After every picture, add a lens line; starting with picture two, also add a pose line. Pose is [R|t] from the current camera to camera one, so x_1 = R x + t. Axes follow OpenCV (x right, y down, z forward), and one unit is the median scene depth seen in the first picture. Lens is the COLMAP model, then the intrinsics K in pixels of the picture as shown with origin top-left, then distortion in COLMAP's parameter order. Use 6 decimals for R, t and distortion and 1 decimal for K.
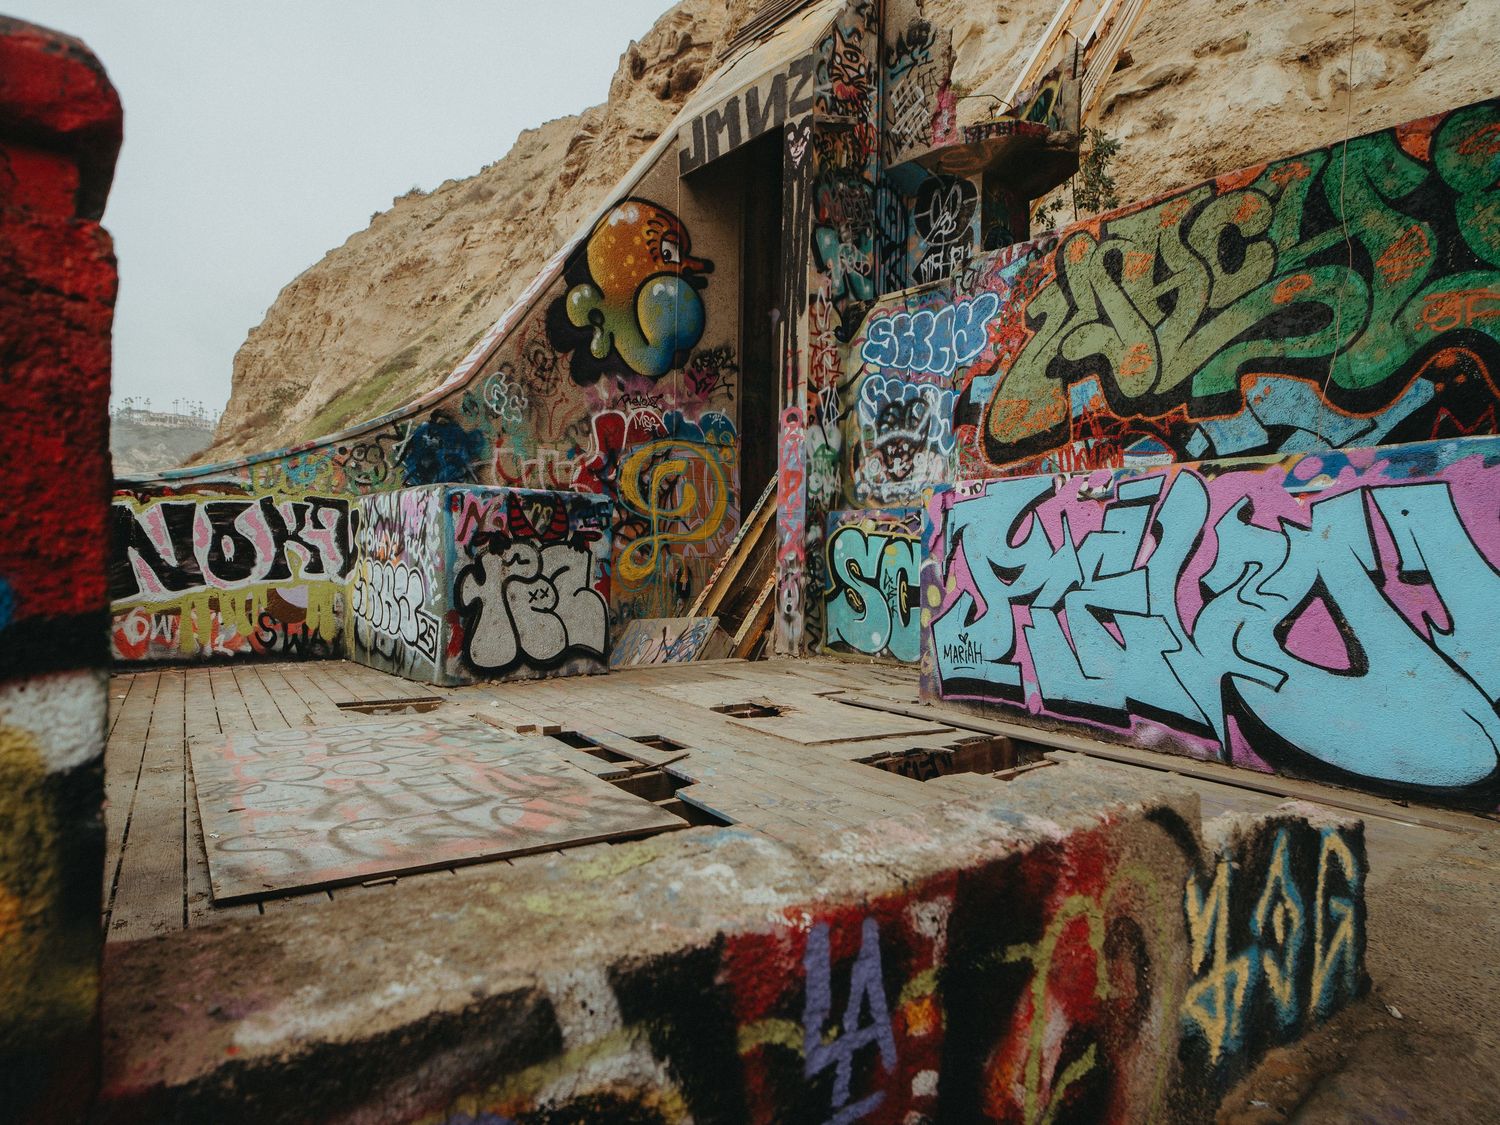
lens RADIAL K [[872.3, 0, 652.7], [0, 872.3, 561.9], [0, 0, 1]] dist [0.000064, 0.000642]
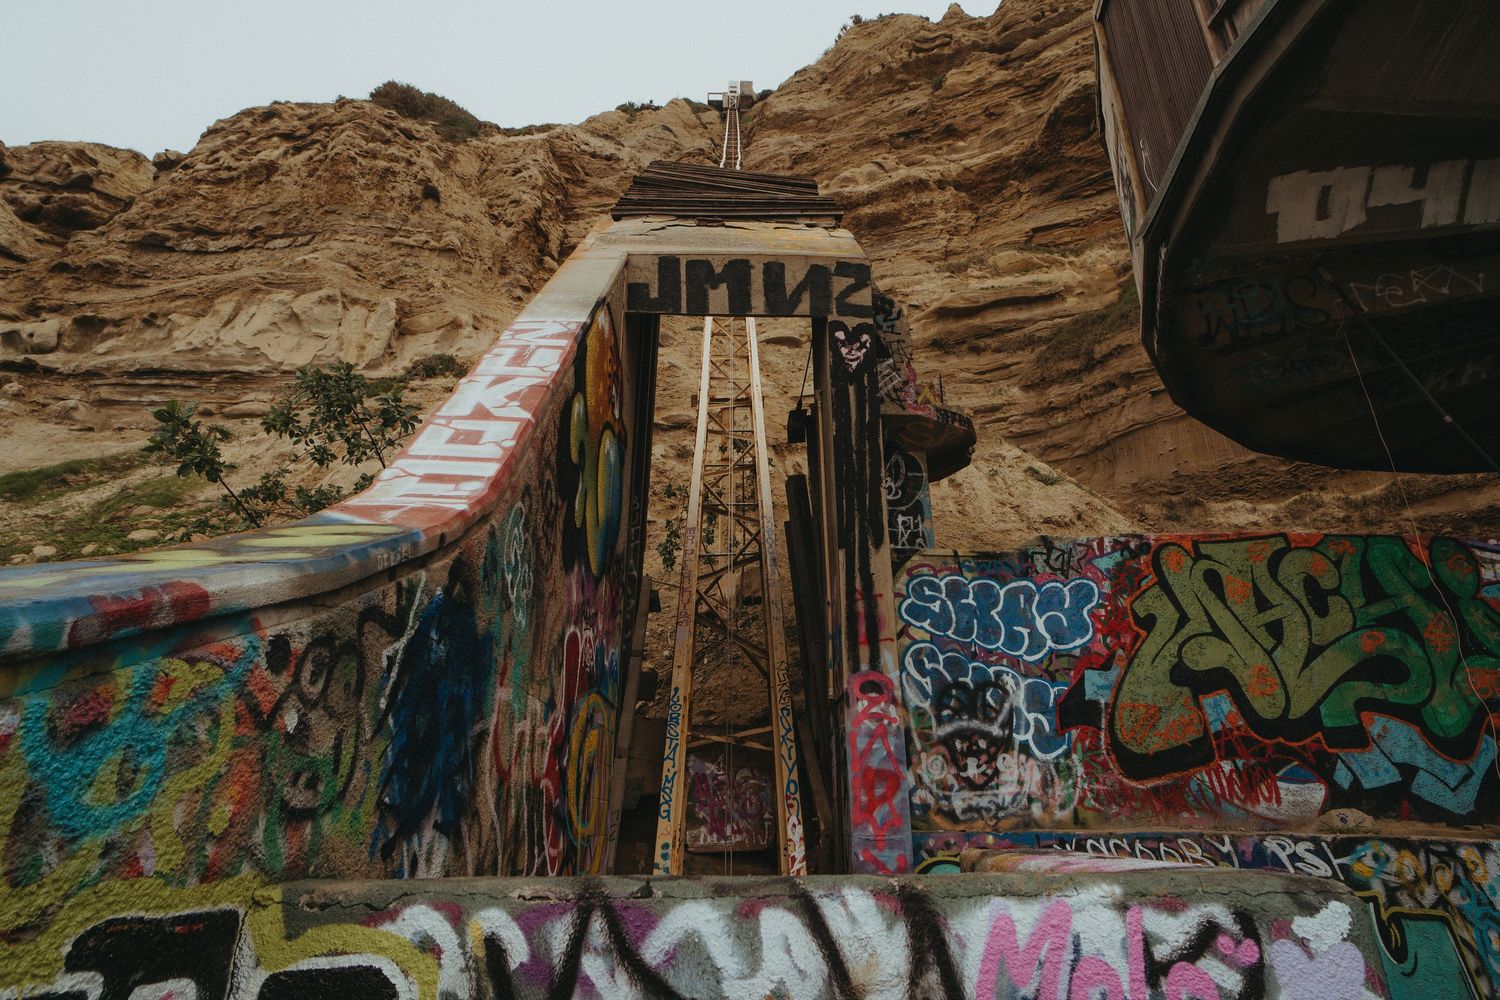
lens RADIAL K [[774.4, 0, 756.4], [0, 774.4, 496.9], [0, 0, 1]] dist [-0.002971, -0.000129]
pose [[0.584925, 0.290362, 0.757333, -0.433477], [0.012675, 0.930339, -0.366482, -0.090539], [-0.810989, 0.223964, 0.540498, 0.778948]]
